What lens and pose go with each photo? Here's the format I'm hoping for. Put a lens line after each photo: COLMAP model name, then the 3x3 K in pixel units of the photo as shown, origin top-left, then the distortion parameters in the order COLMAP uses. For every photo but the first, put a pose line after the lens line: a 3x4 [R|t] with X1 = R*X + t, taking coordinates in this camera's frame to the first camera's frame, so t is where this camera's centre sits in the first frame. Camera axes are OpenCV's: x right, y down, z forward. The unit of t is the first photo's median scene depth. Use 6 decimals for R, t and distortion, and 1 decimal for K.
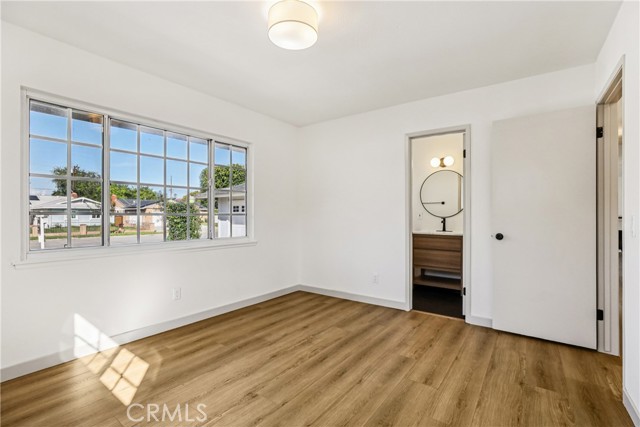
lens RADIAL K [[297.5, 0, 323.2], [0, 297.5, 213.8], [0, 0, 1]] dist [-0.015492, 0.001085]
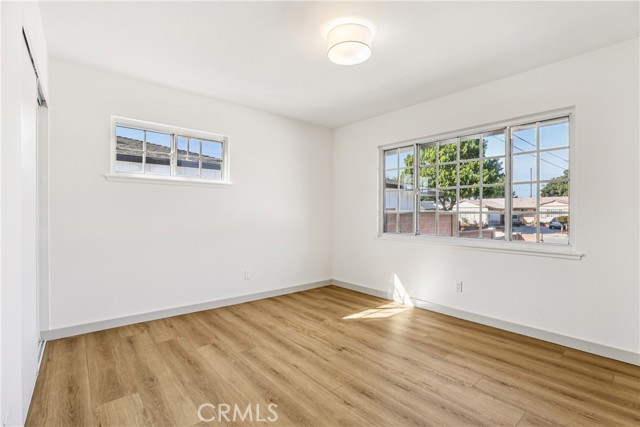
lens RADIAL K [[297.5, 0, 323.2], [0, 297.5, 213.8], [0, 0, 1]] dist [-0.015492, 0.001085]
pose [[-0.226543, -0.002802, -0.973997, 0.752532], [-0.000960, 0.999996, -0.002654, 0.010160], [0.974001, 0.000334, -0.226544, 0.860407]]
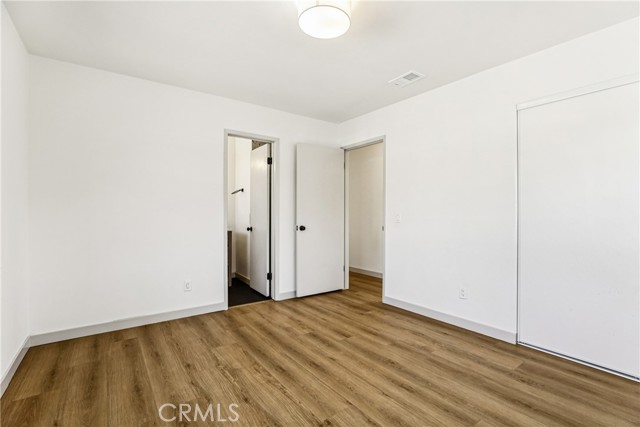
lens RADIAL K [[297.5, 0, 323.2], [0, 297.5, 213.8], [0, 0, 1]] dist [-0.015492, 0.001085]
pose [[0.294136, 0.000794, 0.955763, -0.740569], [-0.007330, 0.999972, 0.001425, 0.007699], [-0.955735, -0.007425, 0.294134, 0.538380]]
